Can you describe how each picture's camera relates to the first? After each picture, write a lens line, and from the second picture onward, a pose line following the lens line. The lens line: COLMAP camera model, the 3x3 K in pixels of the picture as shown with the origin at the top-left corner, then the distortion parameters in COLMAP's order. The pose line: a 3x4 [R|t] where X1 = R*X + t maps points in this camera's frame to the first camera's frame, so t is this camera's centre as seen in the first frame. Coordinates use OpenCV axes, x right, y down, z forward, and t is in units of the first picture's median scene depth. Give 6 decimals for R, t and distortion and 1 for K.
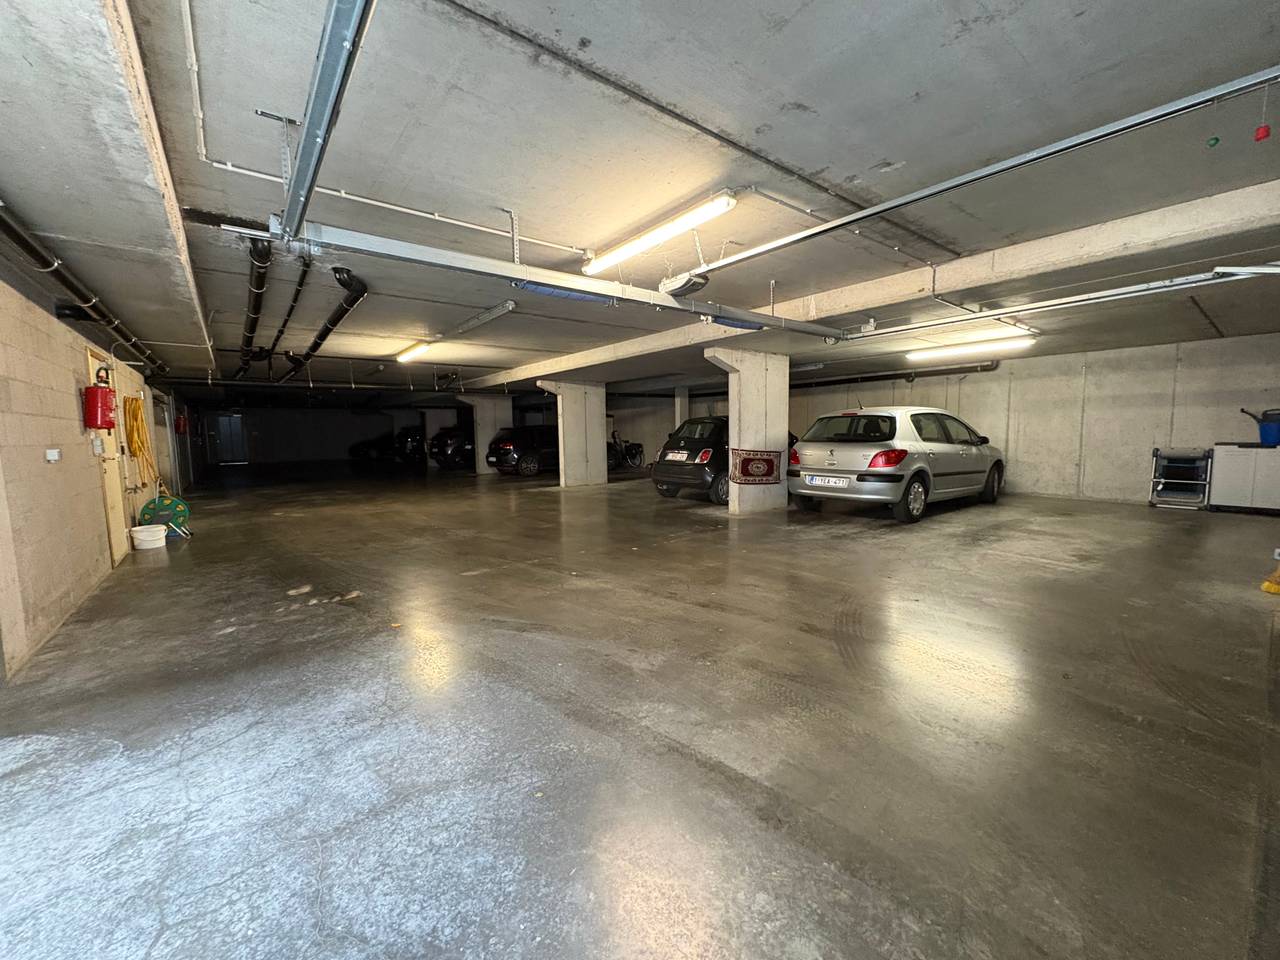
lens RADIAL K [[510.8, 0, 641.4], [0, 510.8, 477.2], [0, 0, 1]] dist [0.003297, -0.000701]
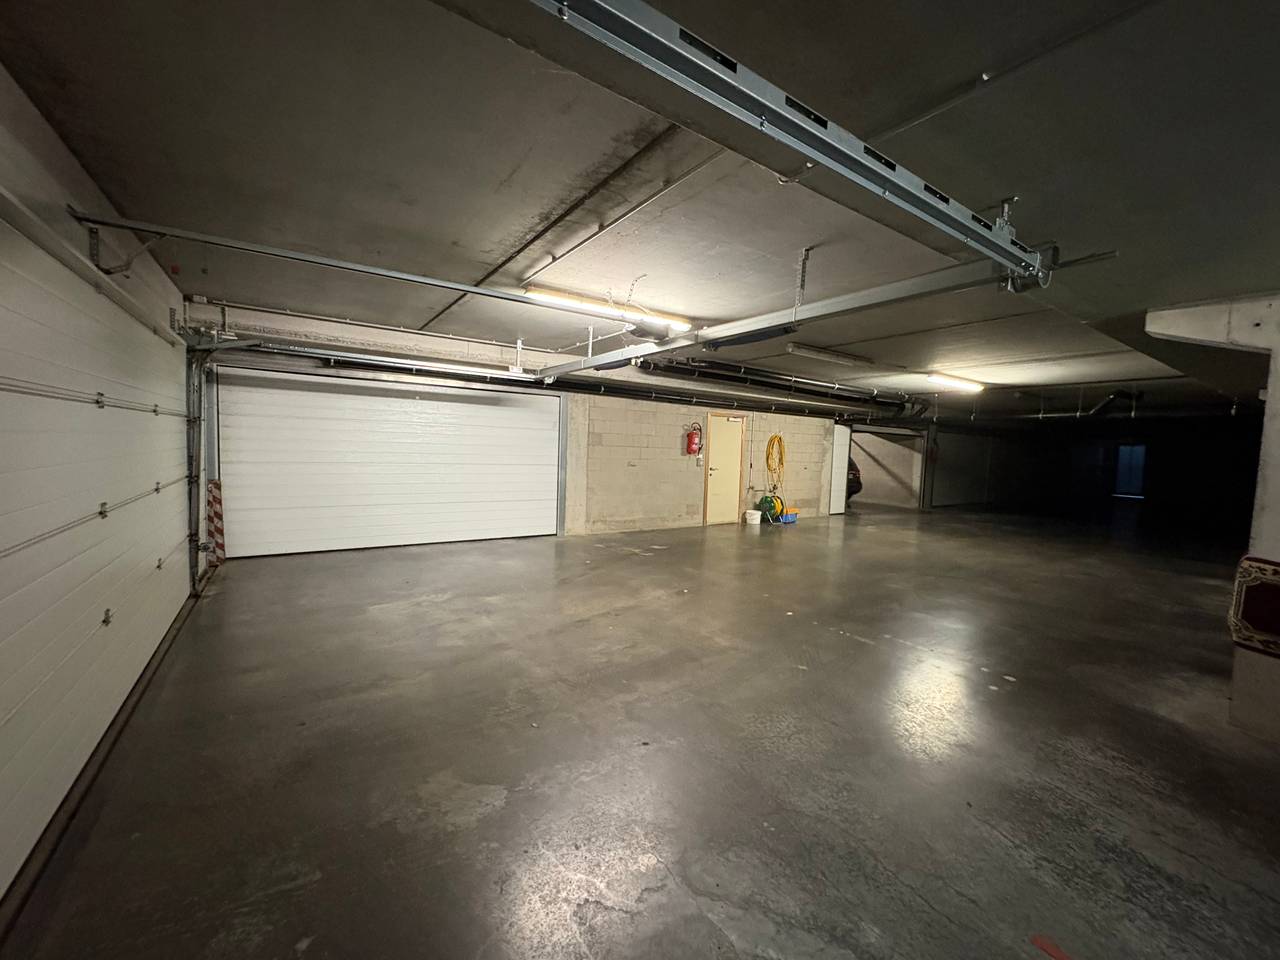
lens RADIAL K [[510.8, 0, 641.9], [0, 510.8, 479.1], [0, 0, 1]] dist [0.003297, -0.000701]
pose [[-0.074060, 0.079687, -0.994065, 0.409405], [-0.126640, 0.987981, 0.088635, -0.060734], [0.989180, 0.132452, -0.063079, 0.390508]]
